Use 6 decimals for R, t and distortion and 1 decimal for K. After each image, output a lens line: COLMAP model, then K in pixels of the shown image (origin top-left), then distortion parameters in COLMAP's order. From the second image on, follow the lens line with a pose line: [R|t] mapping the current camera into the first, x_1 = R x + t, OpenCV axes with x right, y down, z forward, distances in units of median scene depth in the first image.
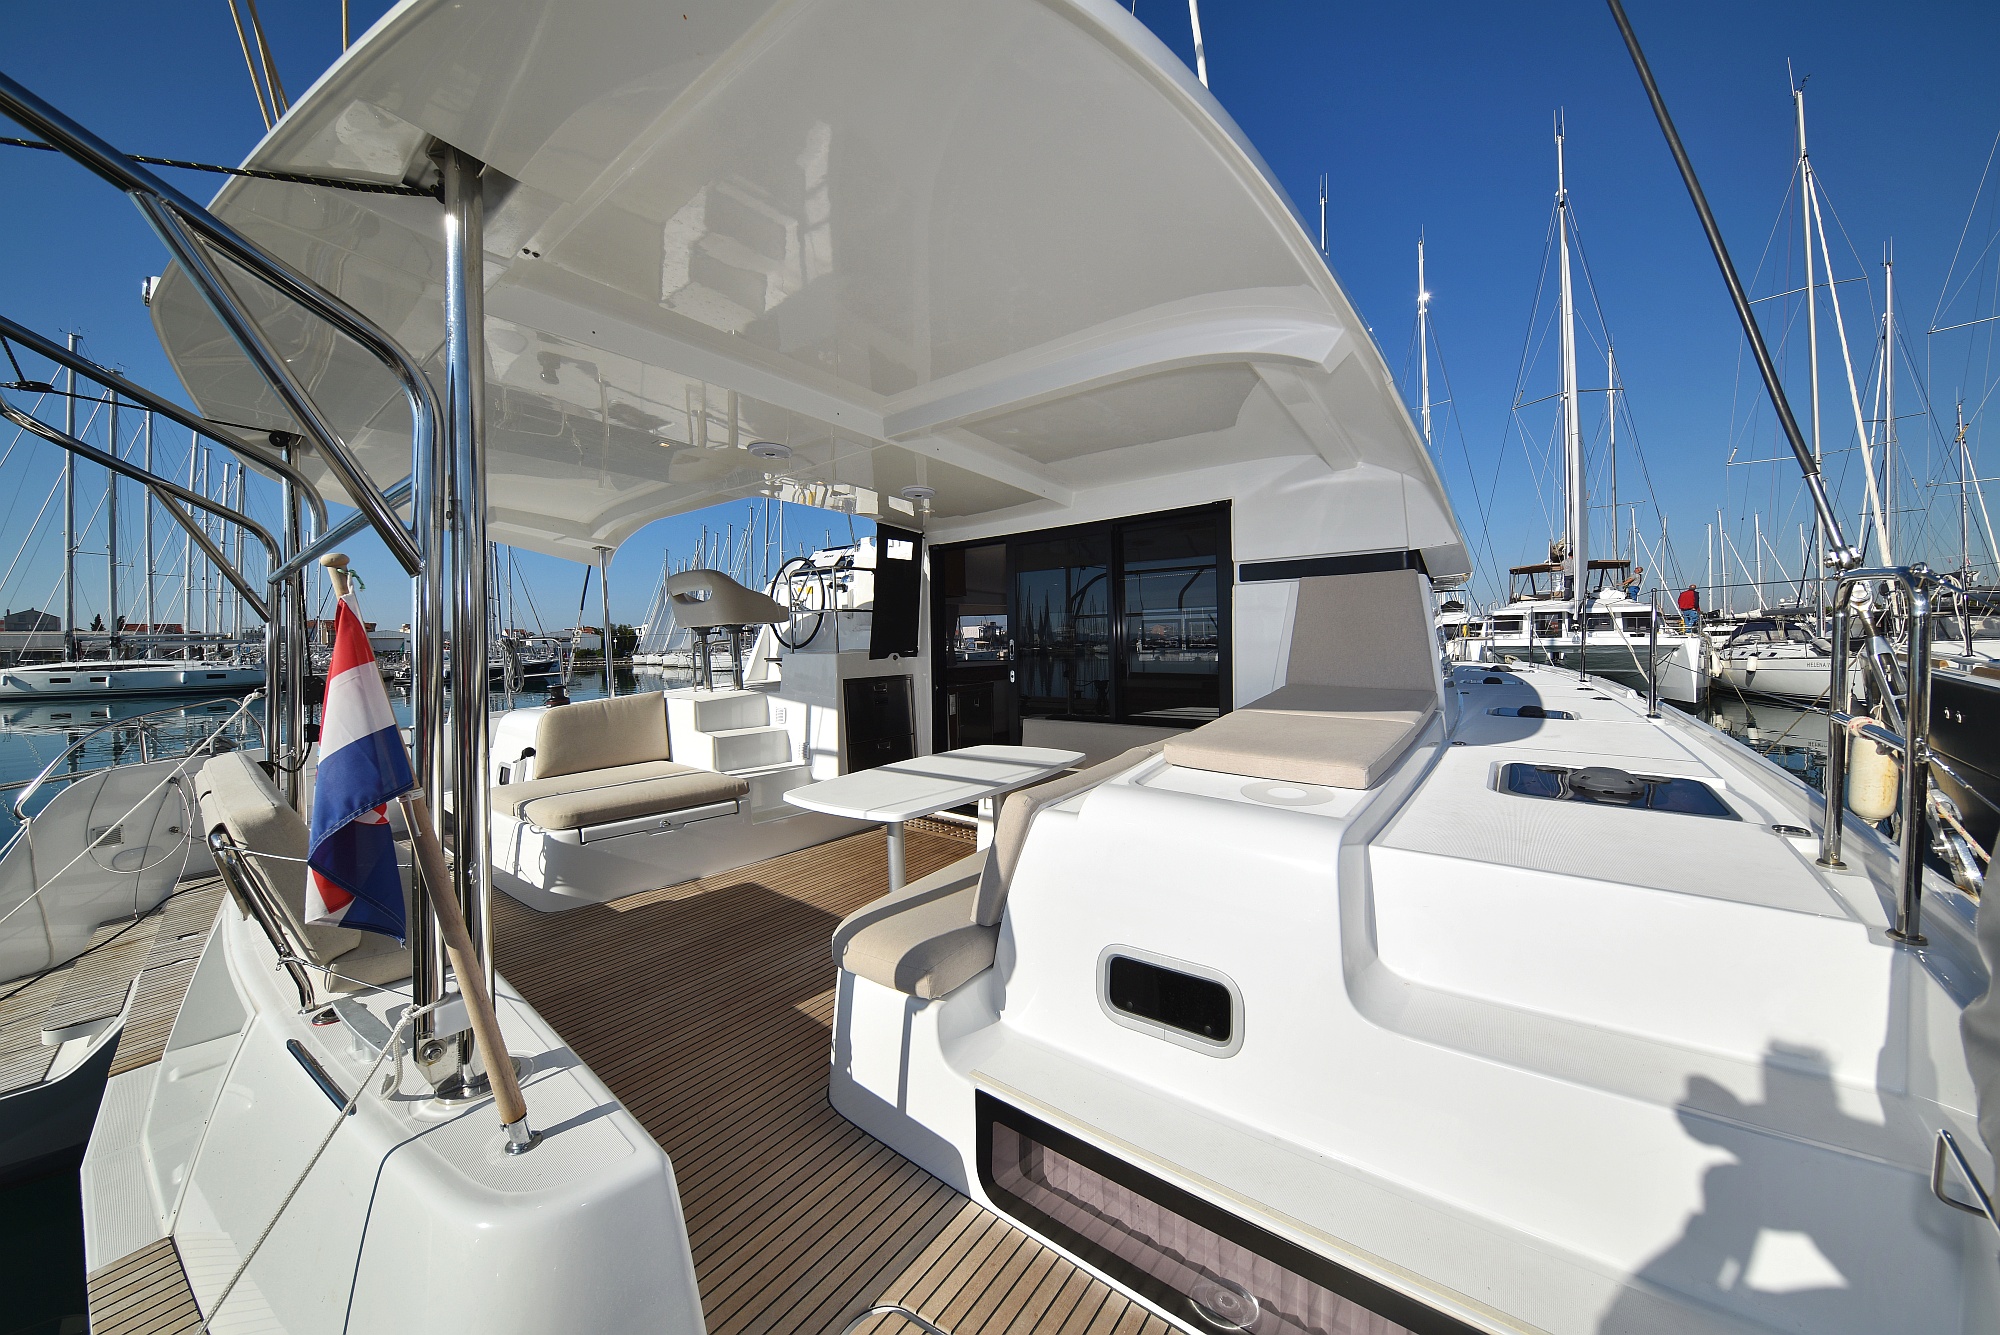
lens RADIAL K [[655.3, 0, 1017.4], [0, 655.3, 635.8], [0, 0, 1]] dist [-0.001578, -0.003432]
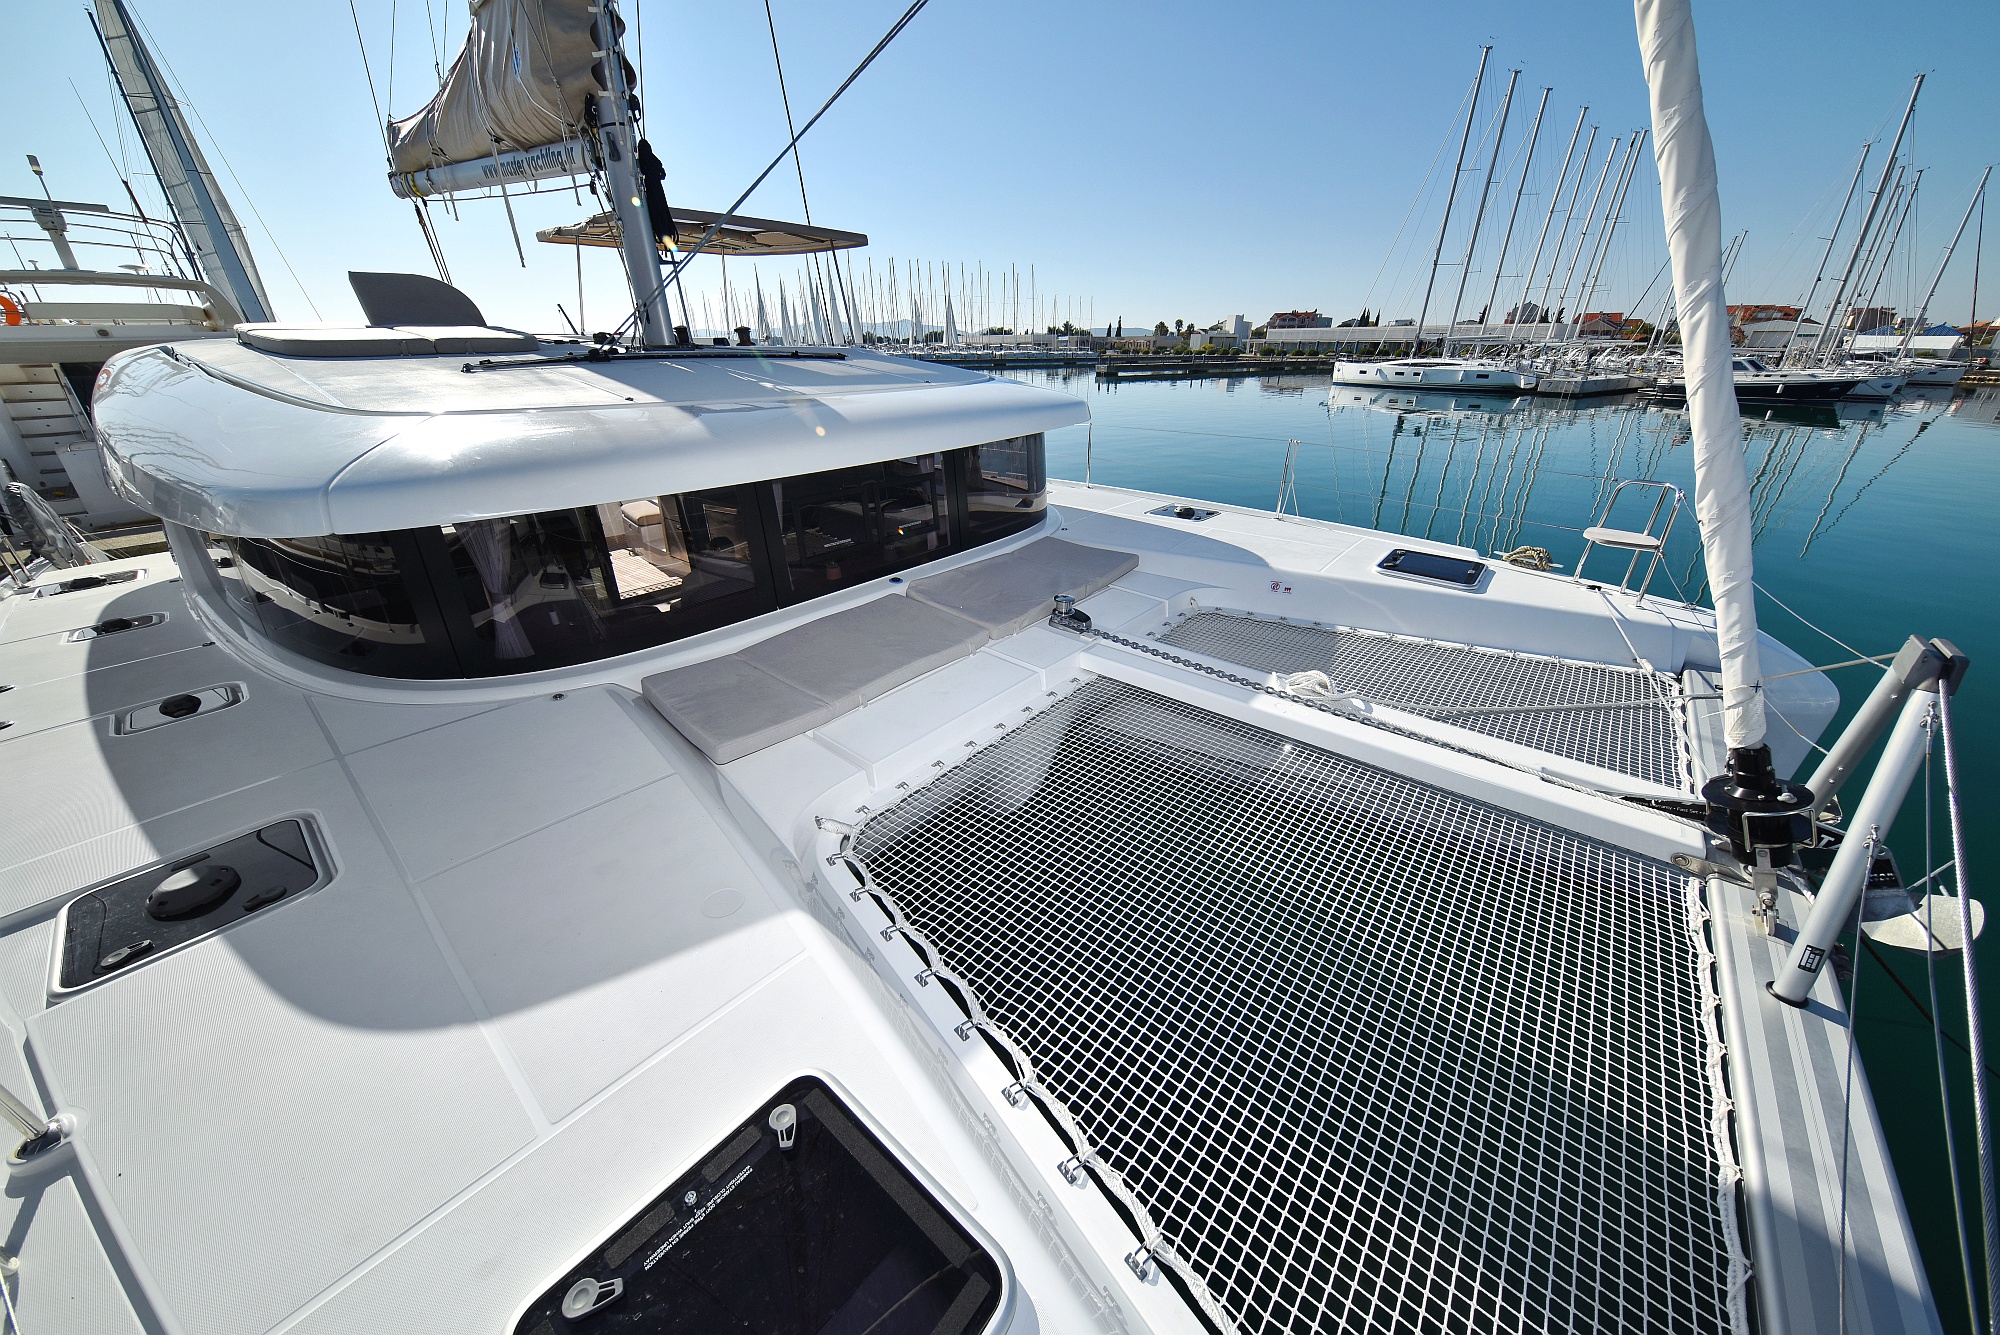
lens RADIAL K [[684.9, 0, 1008.6], [0, 684.9, 670.3], [0, 0, 1]] dist [-0.011429, -0.000234]
pose [[-0.051135, 0.446164, -0.893489, 1.109218], [0.016114, 0.894912, 0.445953, -0.180920], [0.998562, 0.008406, -0.052951, 1.628331]]
